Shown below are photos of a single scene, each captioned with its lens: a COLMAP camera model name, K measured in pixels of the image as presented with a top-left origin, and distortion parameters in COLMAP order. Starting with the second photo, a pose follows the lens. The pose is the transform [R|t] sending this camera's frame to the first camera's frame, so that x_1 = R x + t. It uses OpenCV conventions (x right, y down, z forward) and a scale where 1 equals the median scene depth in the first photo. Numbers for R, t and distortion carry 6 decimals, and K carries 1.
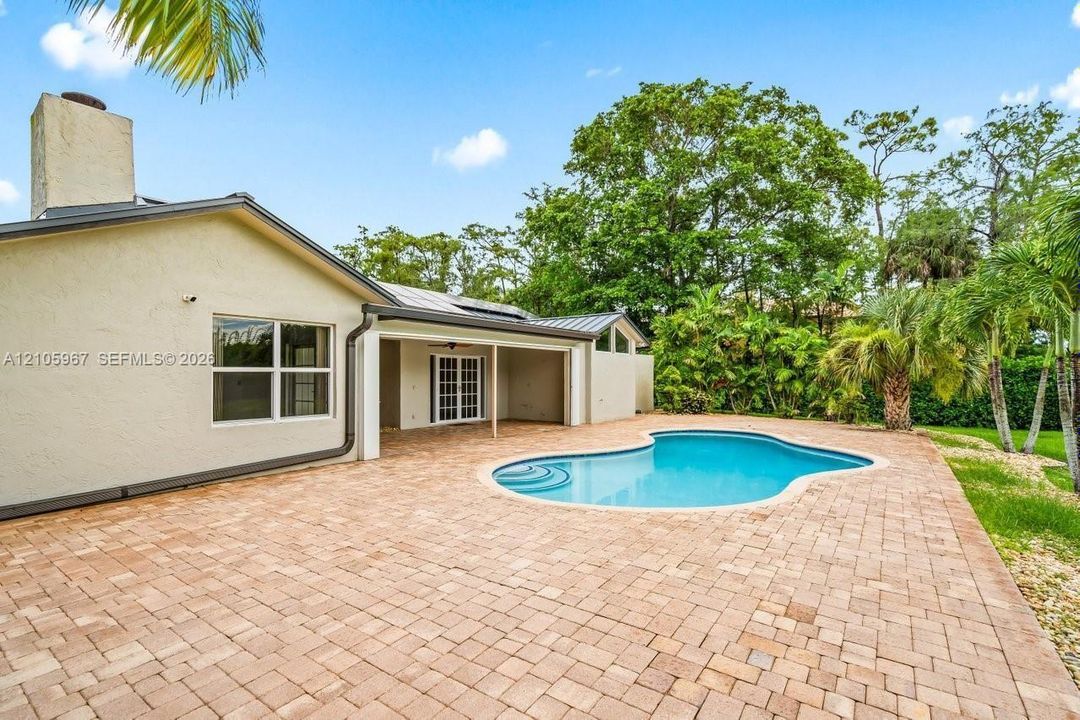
lens RADIAL K [[493.0, 0, 534.8], [0, 493.0, 355.5], [0, 0, 1]] dist [-0.002780, 0.000004]
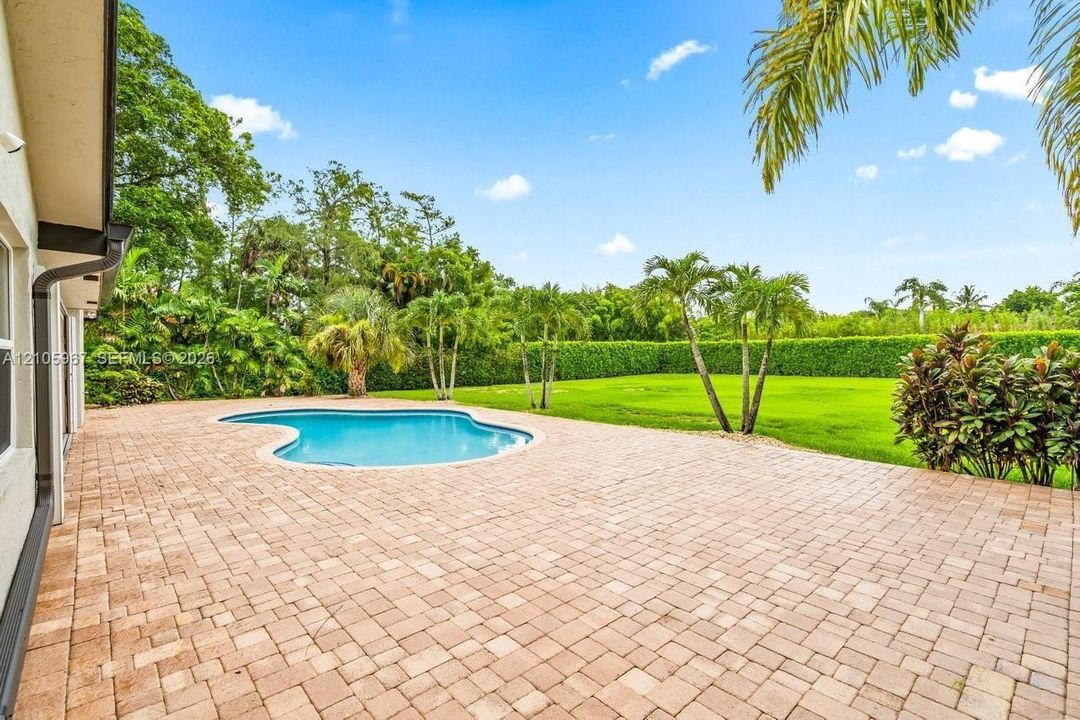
lens RADIAL K [[493.0, 0, 534.8], [0, 493.0, 355.5], [0, 0, 1]] dist [-0.002780, 0.000004]
pose [[0.211662, -0.004236, 0.977334, -0.478485], [-0.031101, 0.999455, 0.011068, 0.012414], [-0.976848, -0.032738, 0.211415, 0.273366]]
